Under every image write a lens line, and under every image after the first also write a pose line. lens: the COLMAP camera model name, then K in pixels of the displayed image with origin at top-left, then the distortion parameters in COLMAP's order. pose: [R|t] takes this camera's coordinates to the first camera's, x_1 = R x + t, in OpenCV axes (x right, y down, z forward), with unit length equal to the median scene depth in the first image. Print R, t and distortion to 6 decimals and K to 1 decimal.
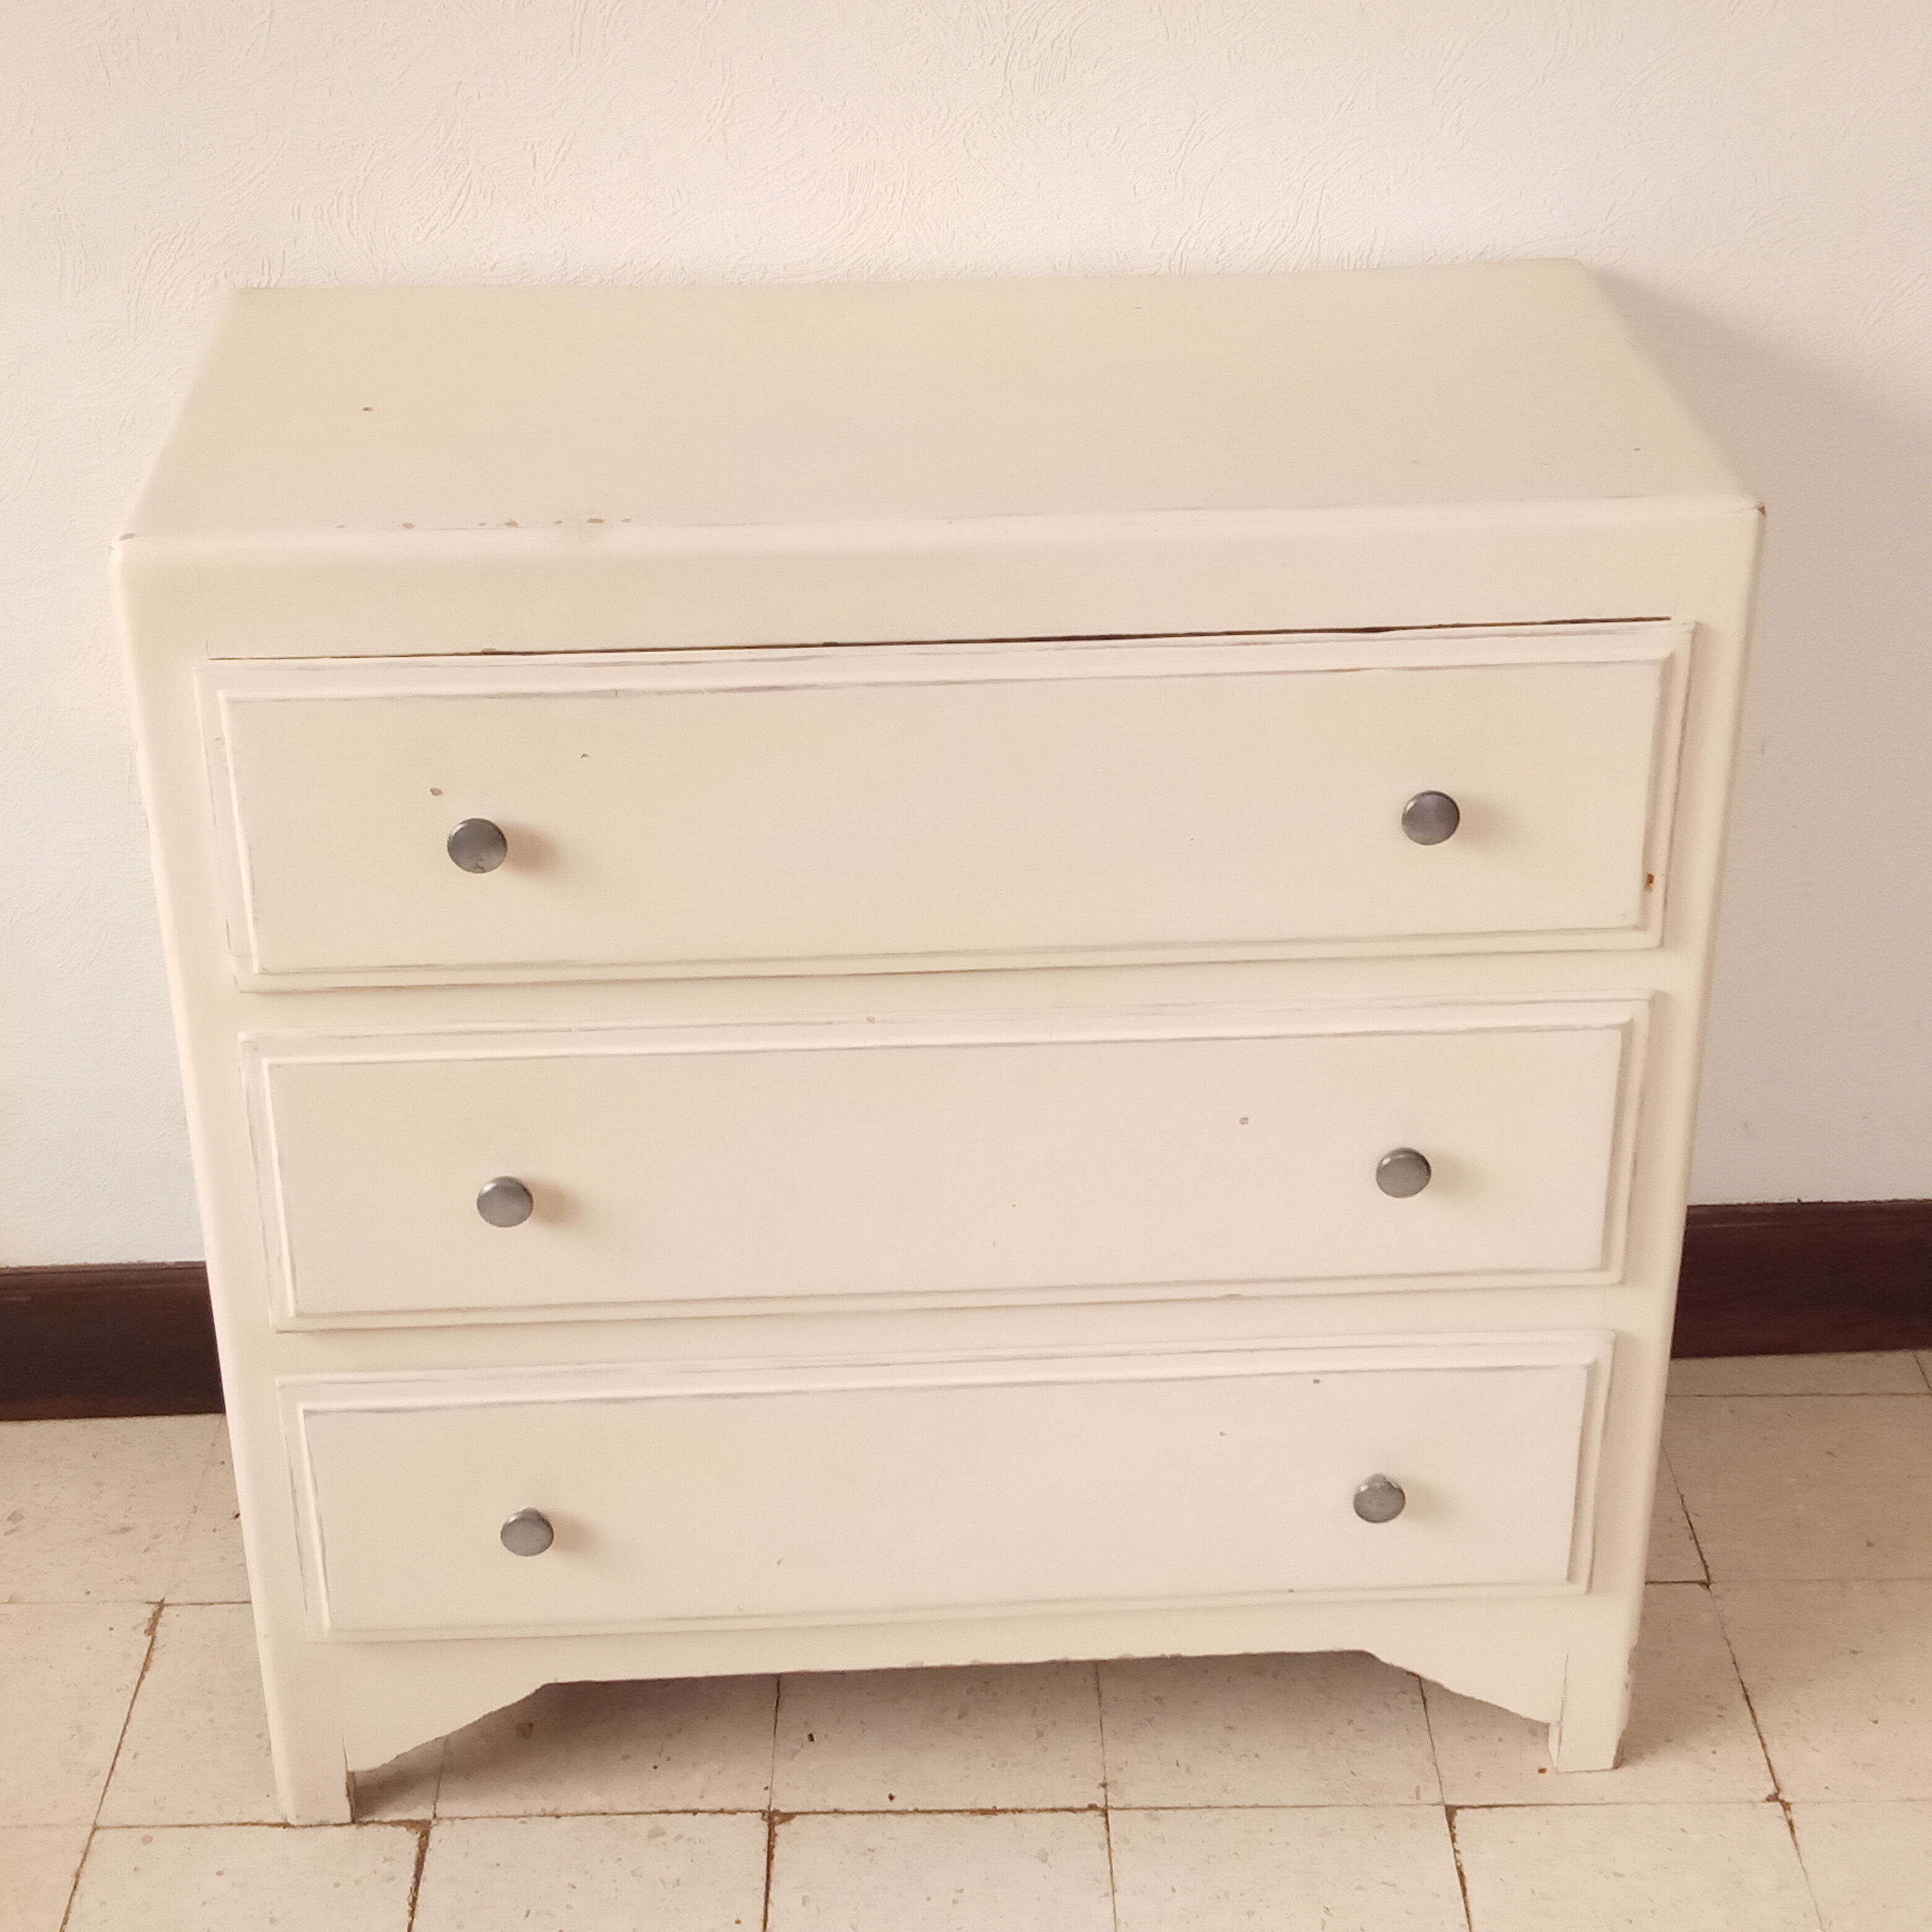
lens RADIAL K [[3238.3, 0, 977.0], [0, 3238.3, 966.2], [0, 0, 1]] dist [0.046556, 0.000000]
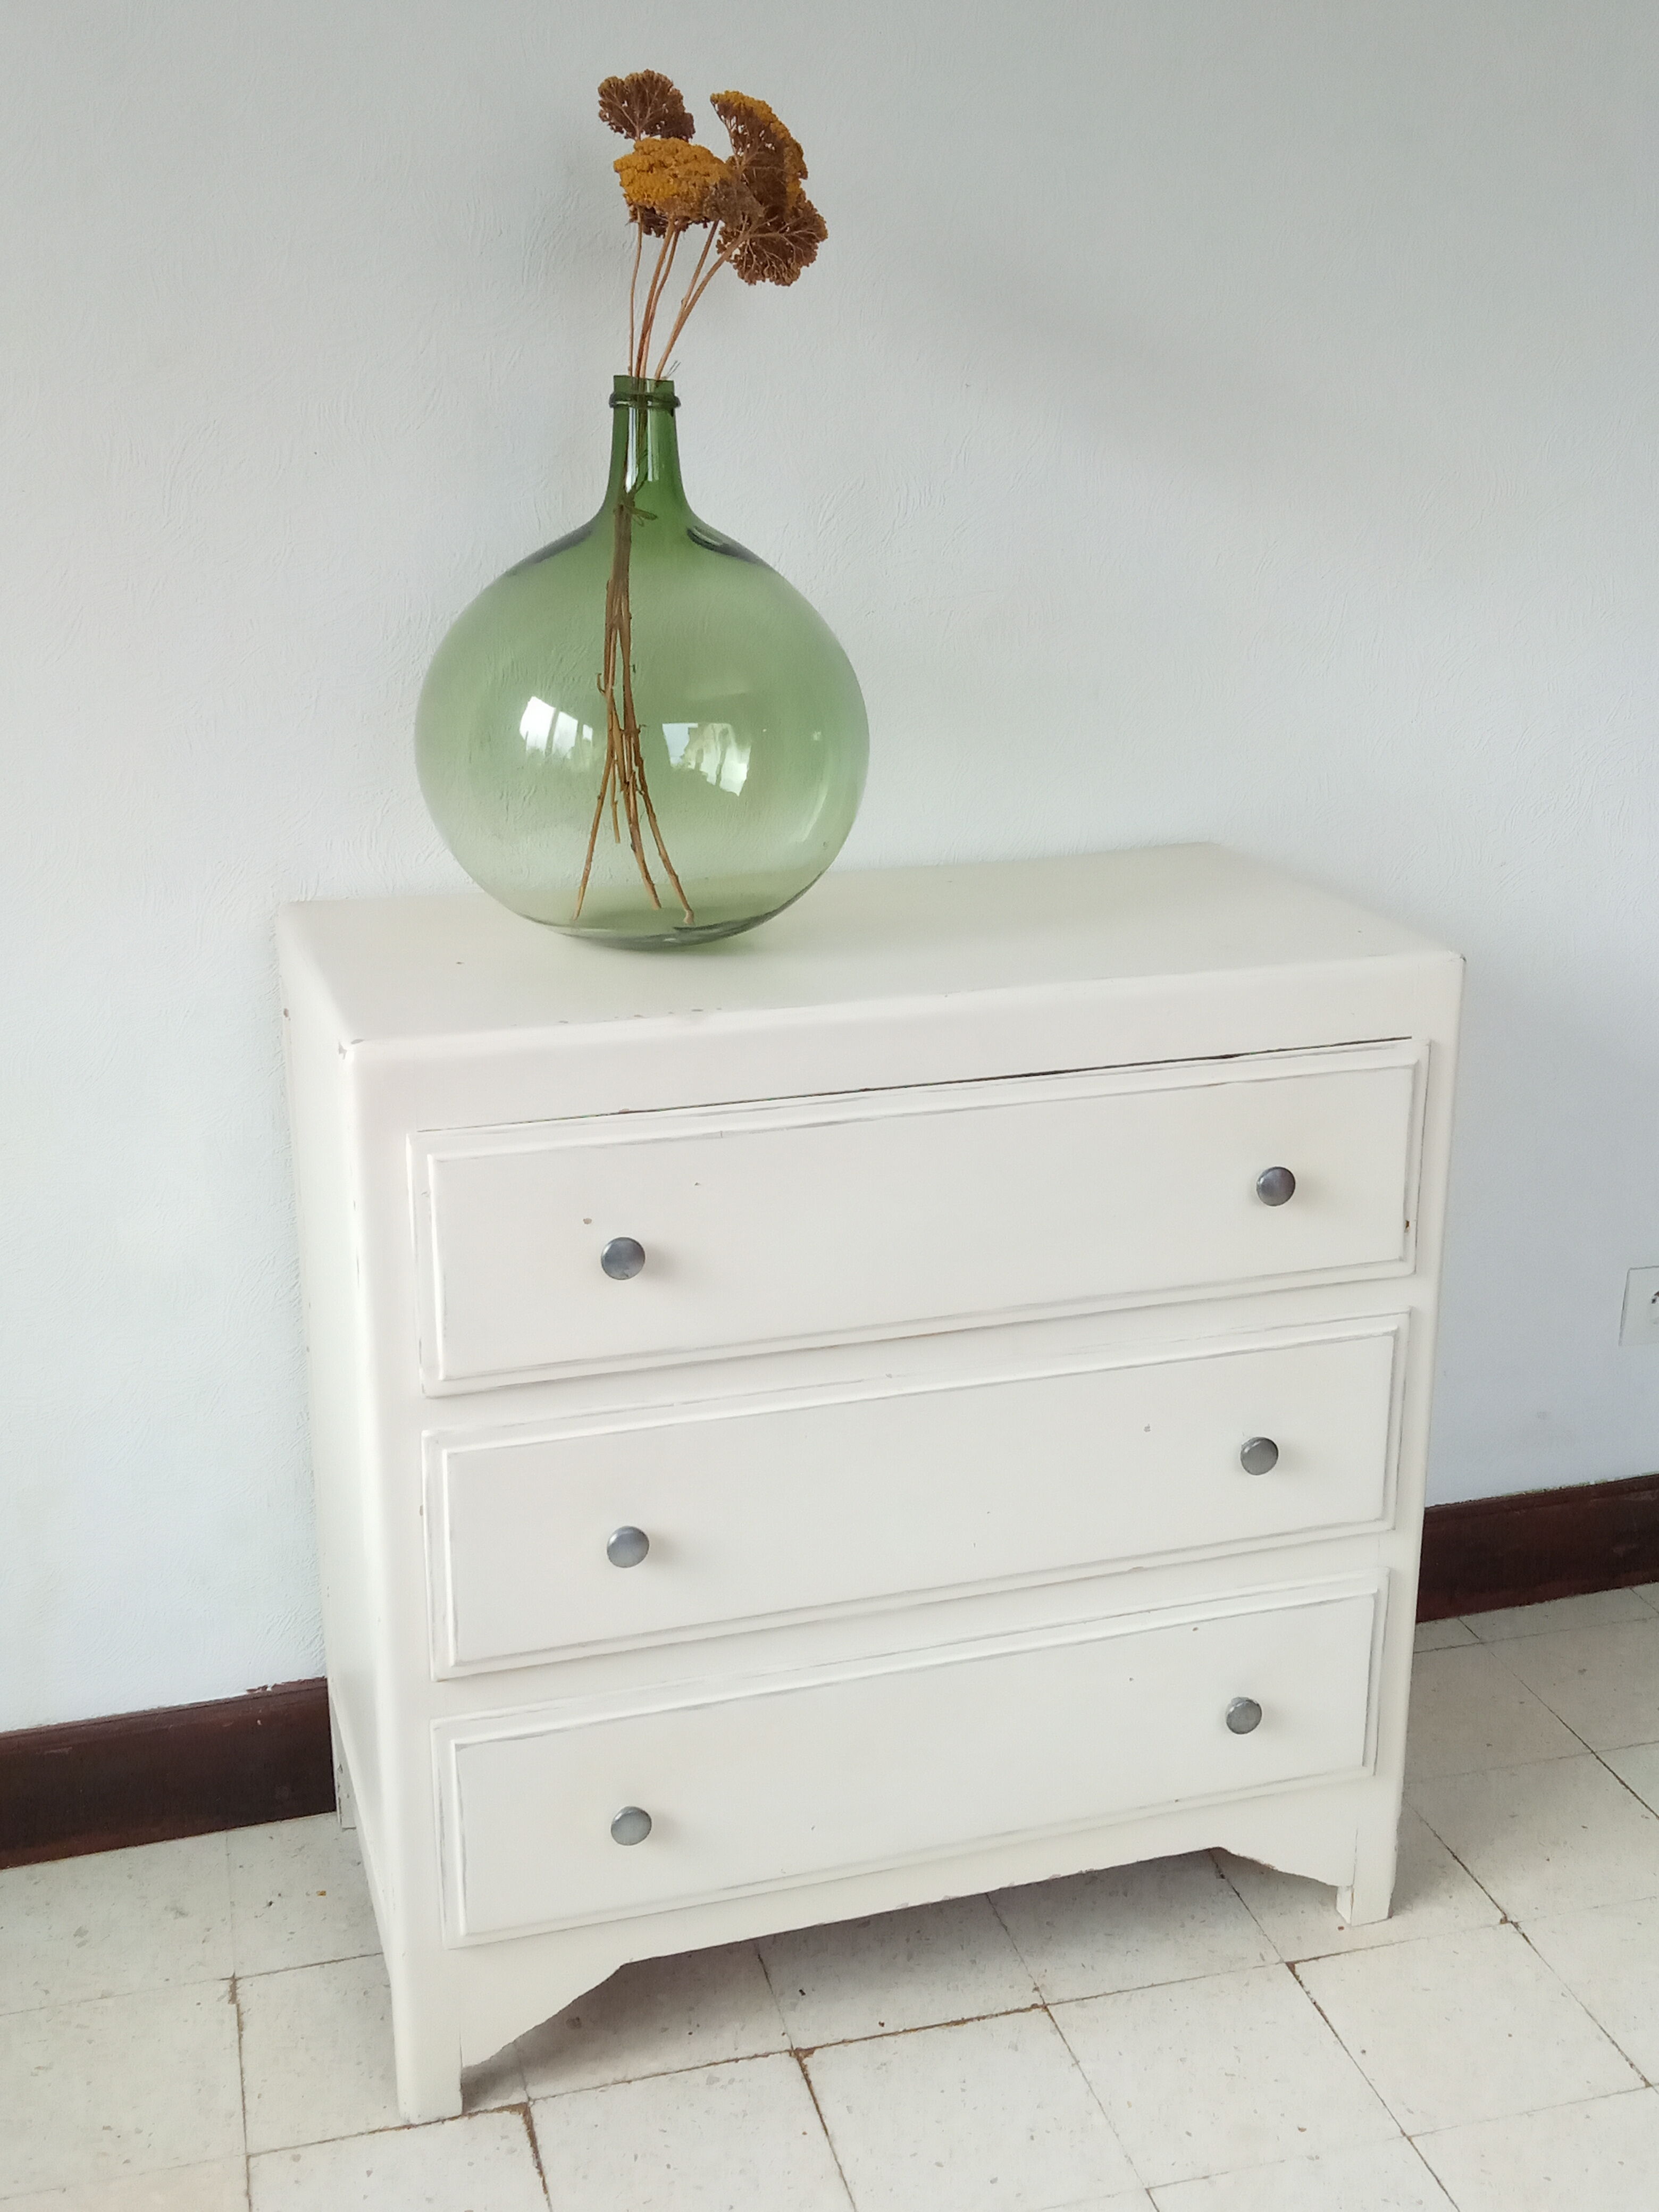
lens RADIAL K [[2453.8, 0, 836.5], [0, 2453.8, 1112.8], [0, 0, 1]] dist [0.033791, 0.000000]
pose [[0.967627, -0.070760, 0.242263, -0.262413], [0.115759, 0.977402, -0.176875, 0.078268], [-0.224272, 0.199193, 0.953952, 0.010620]]
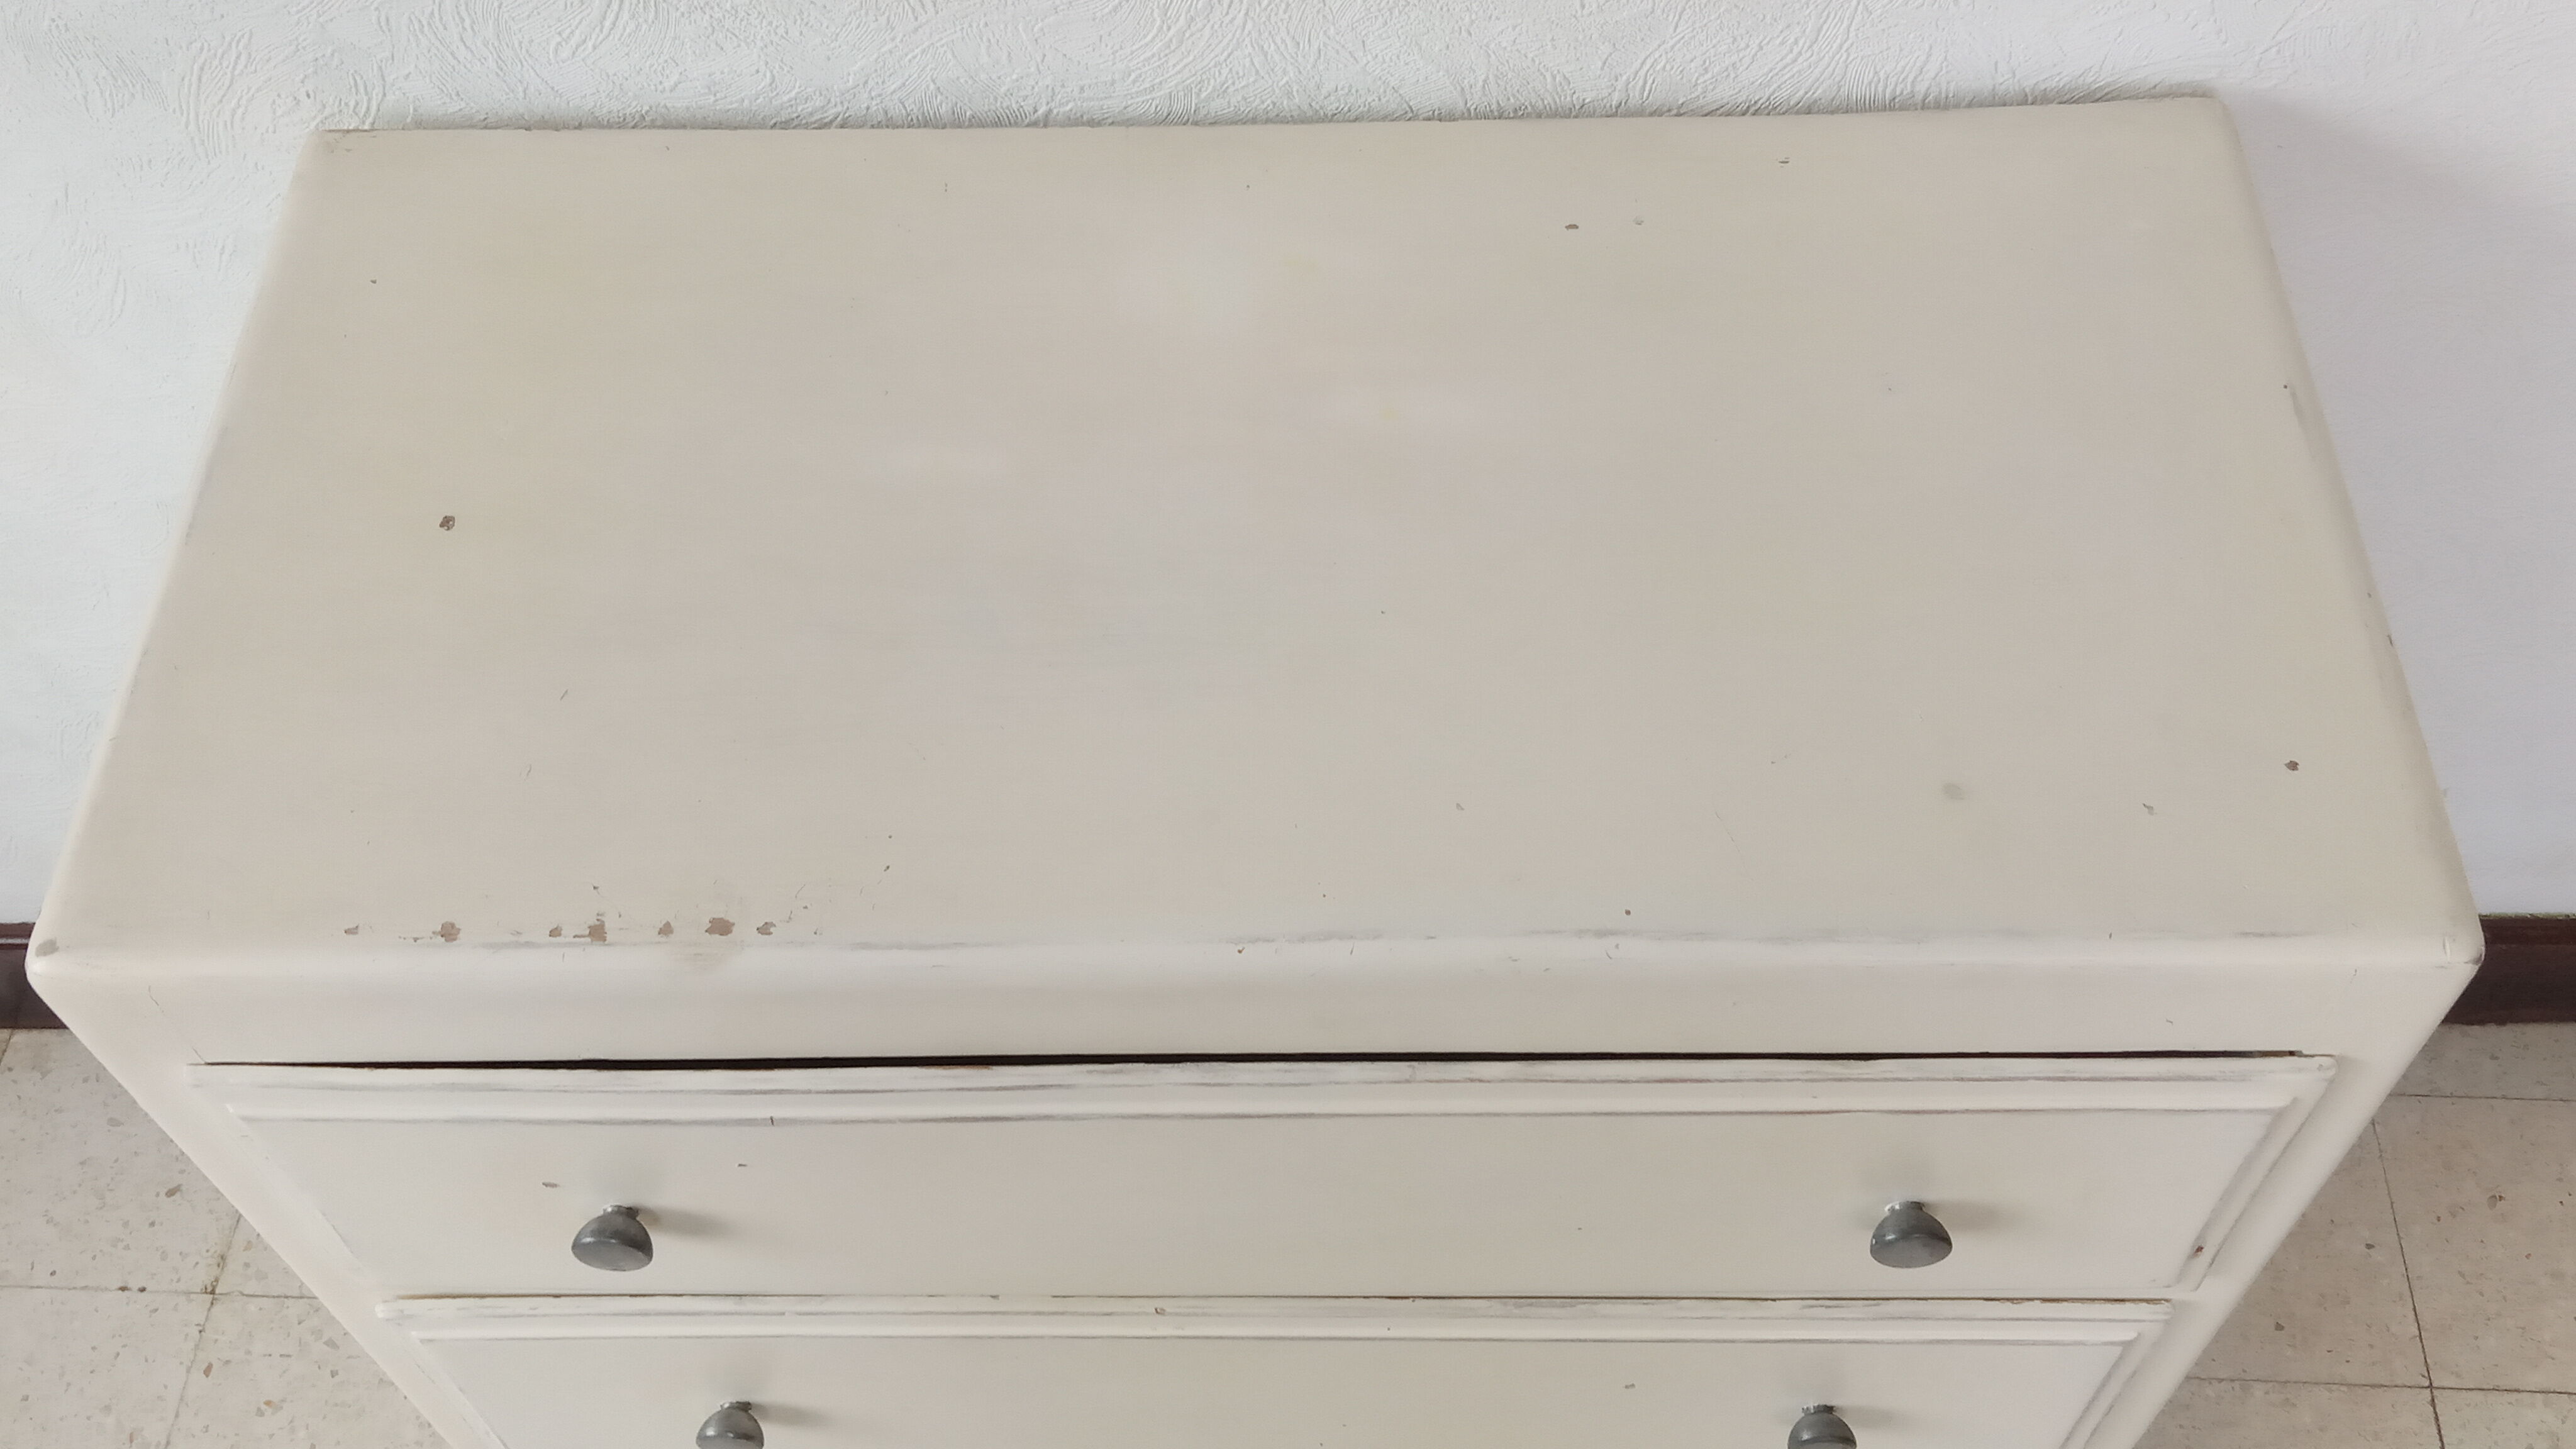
lens RADIAL K [[2464.1, 0, 1297.2], [0, 2464.1, 727.5], [0, 0, 1]] dist [0.022339, 0.000000]
pose [[0.997357, 0.044050, -0.057773, 0.026036], [-0.013811, 0.895676, 0.444492, -0.340466], [0.071326, -0.442520, 0.893918, 0.472474]]
